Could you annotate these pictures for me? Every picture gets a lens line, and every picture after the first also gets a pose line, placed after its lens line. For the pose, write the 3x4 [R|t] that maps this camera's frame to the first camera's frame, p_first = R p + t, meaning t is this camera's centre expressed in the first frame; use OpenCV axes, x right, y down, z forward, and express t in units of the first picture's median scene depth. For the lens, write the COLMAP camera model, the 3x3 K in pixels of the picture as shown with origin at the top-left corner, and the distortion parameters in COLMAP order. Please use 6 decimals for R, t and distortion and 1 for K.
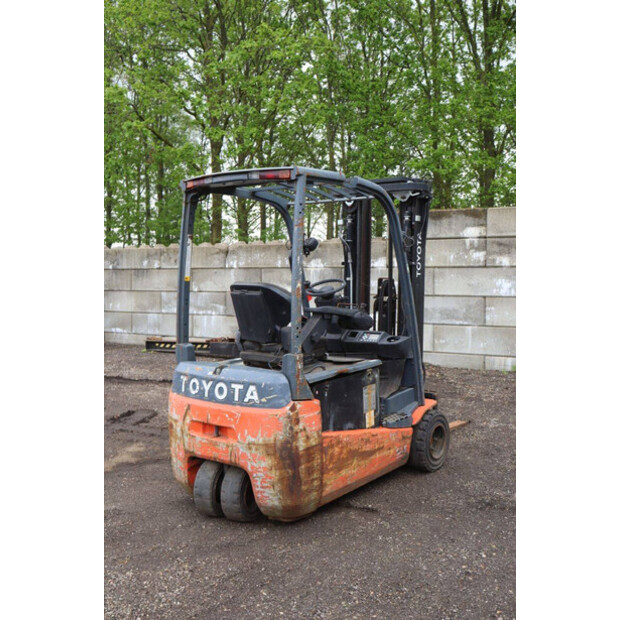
lens RADIAL K [[691.8, 0, 310.0], [0, 691.8, 310.0], [0, 0, 1]] dist [-0.073344, 0.245599]
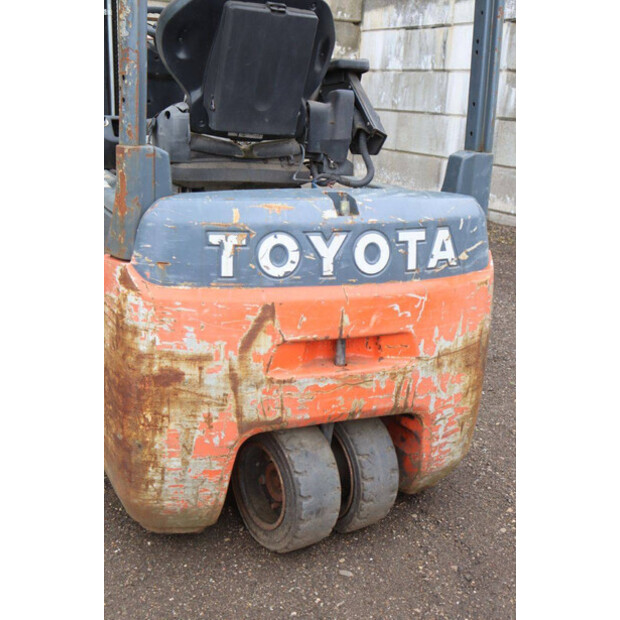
lens RADIAL K [[811.2, 0, 310.0], [0, 811.2, 310.0], [0, 0, 1]] dist [-0.025387, 0.395501]
pose [[0.474936, -0.200223, 0.856940, -0.563394], [0.000306, 0.973811, 0.227360, 0.039964], [-0.880020, -0.107719, 0.462559, 0.798552]]
